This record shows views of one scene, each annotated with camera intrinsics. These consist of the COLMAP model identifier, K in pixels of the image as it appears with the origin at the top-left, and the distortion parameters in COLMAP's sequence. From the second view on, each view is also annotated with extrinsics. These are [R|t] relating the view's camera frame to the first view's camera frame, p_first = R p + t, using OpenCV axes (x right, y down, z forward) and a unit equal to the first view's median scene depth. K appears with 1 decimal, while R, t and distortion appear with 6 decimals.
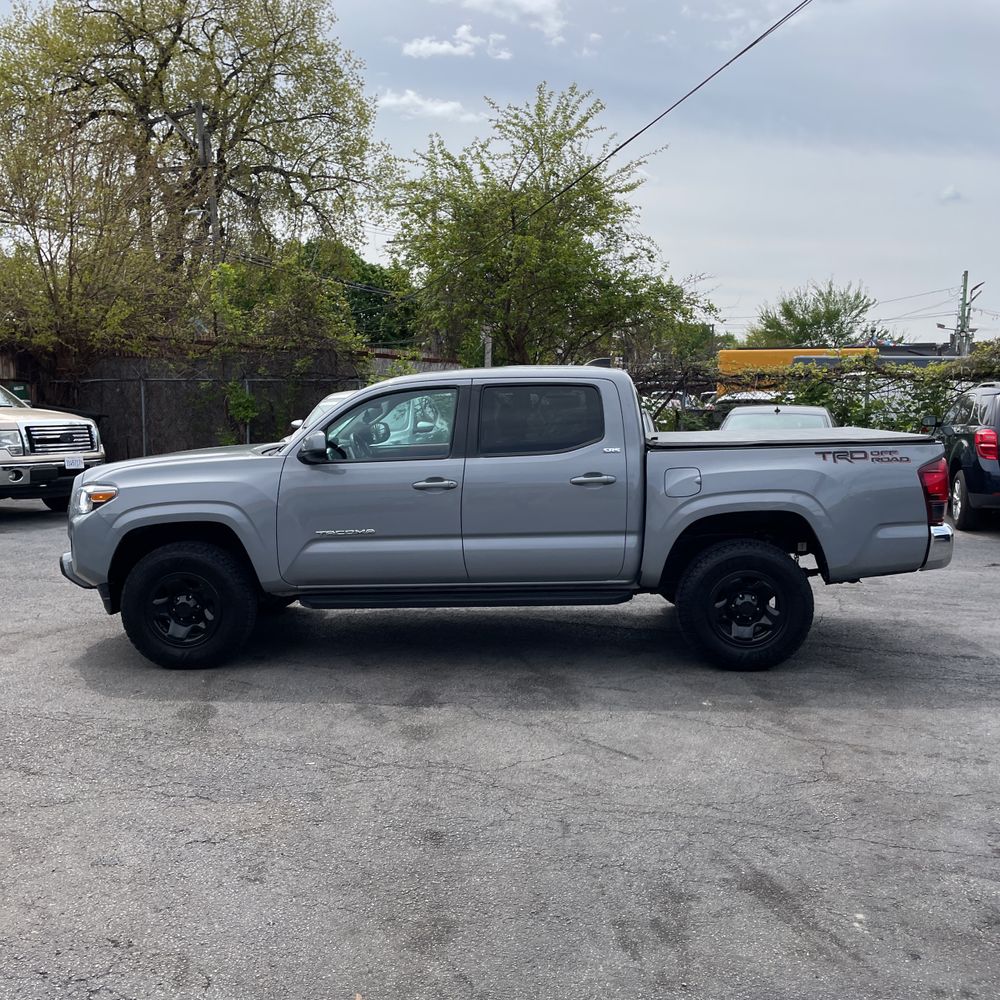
lens RADIAL K [[1011.9, 0, 496.3], [0, 1011.9, 495.8], [0, 0, 1]] dist [0.095262, -0.140819]
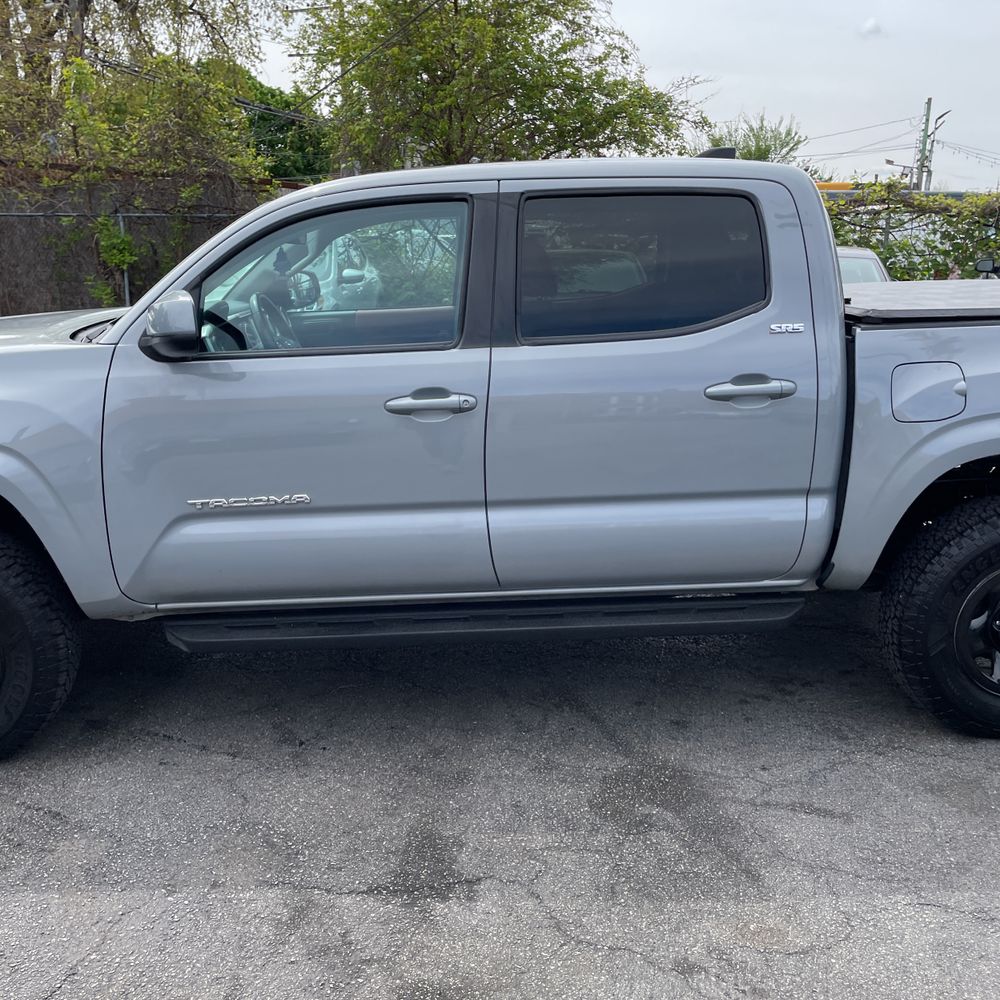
lens RADIAL K [[1011.9, 0, 496.3], [0, 1011.9, 495.8], [0, 0, 1]] dist [0.095262, -0.140819]
pose [[0.996470, -0.020309, 0.081460, -0.025267], [0.008150, 0.989117, 0.146902, -0.013804], [-0.083557, -0.145720, 0.985791, 0.182842]]
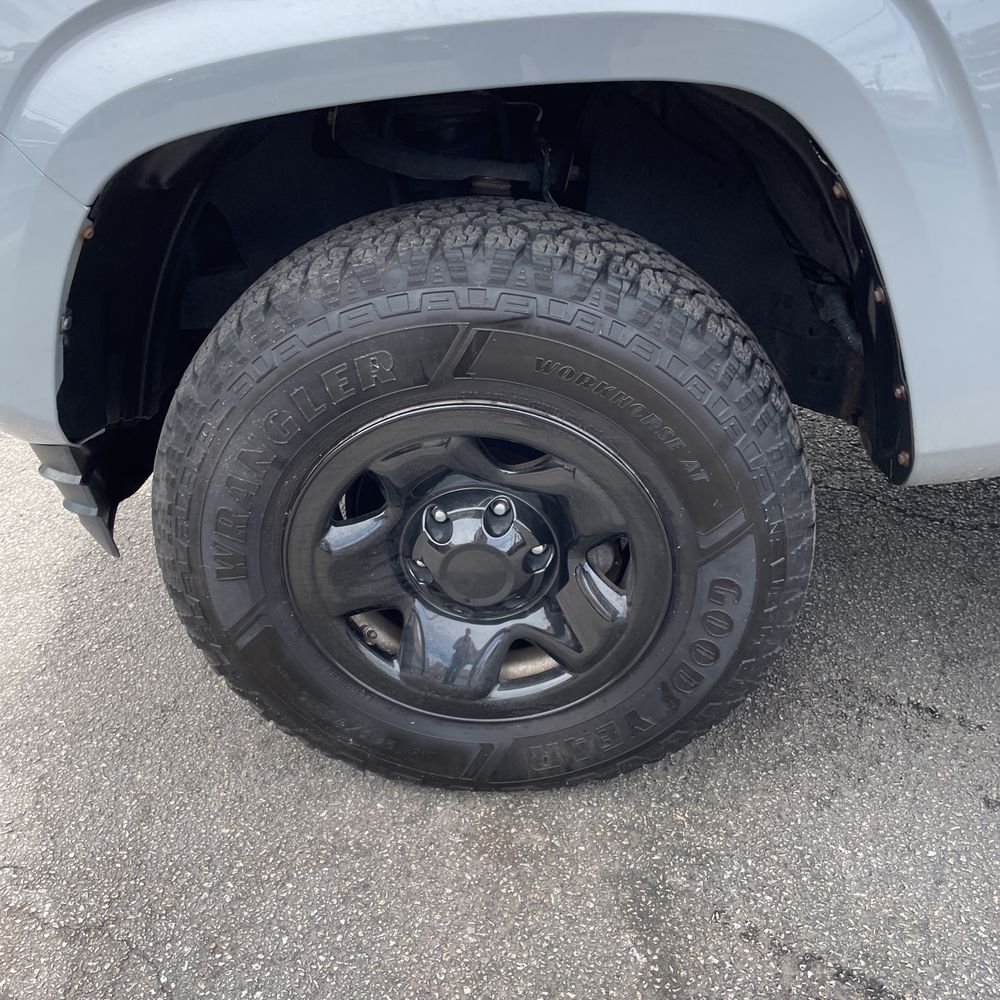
lens RADIAL K [[1062.2, 0, 455.6], [0, 1062.2, 519.4], [0, 0, 1]] dist [0.081010, -0.183018]
pose [[0.998062, -0.019611, -0.059061, -0.109466], [0.043945, 0.894077, 0.445752, 0.003917], [0.044063, -0.447483, 0.893206, 0.302449]]
